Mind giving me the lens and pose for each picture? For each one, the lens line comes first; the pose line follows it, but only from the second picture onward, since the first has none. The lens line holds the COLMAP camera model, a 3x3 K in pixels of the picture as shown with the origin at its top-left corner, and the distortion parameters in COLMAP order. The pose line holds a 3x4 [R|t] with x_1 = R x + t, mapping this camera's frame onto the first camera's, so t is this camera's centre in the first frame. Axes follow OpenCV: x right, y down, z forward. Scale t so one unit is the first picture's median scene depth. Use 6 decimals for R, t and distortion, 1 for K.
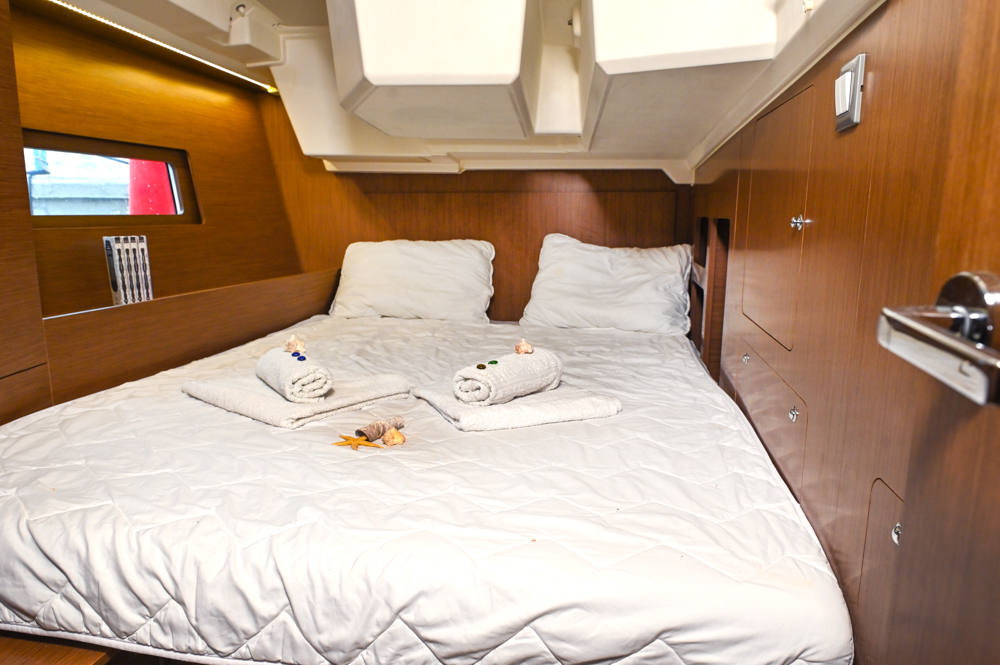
lens RADIAL K [[680.8, 0, 499.3], [0, 680.8, 332.3], [0, 0, 1]] dist [-0.001823, -0.001190]
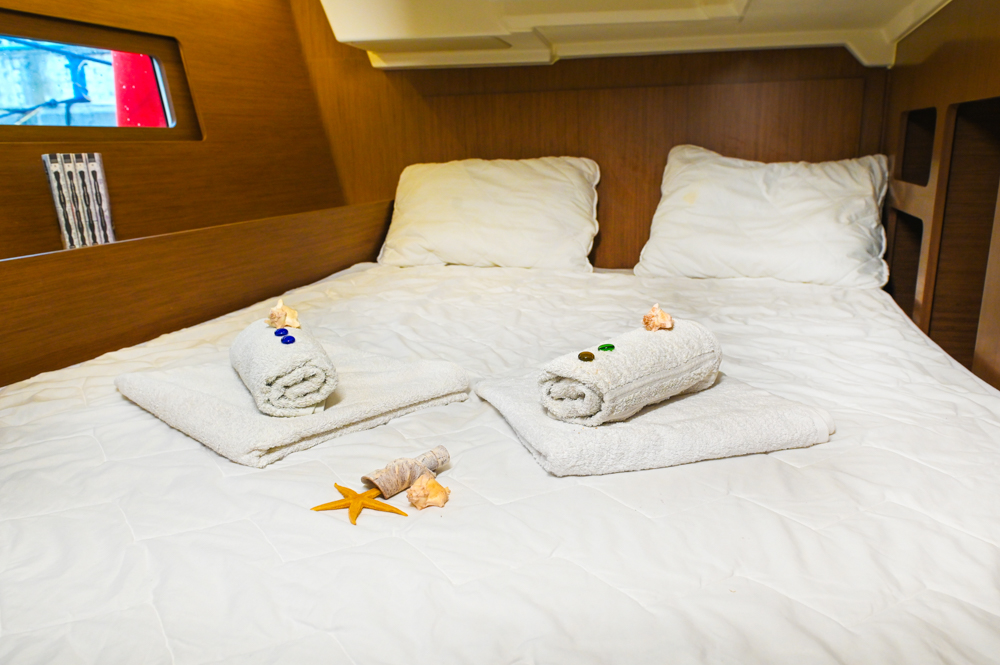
lens RADIAL K [[742.3, 0, 517.6], [0, 742.3, 350.7], [0, 0, 1]] dist [-0.001611, -0.001038]
pose [[0.994198, 0.003619, -0.107504, -0.011080], [0.007071, 0.995073, 0.098893, -0.010977], [0.107333, -0.099080, 0.989274, 0.248979]]
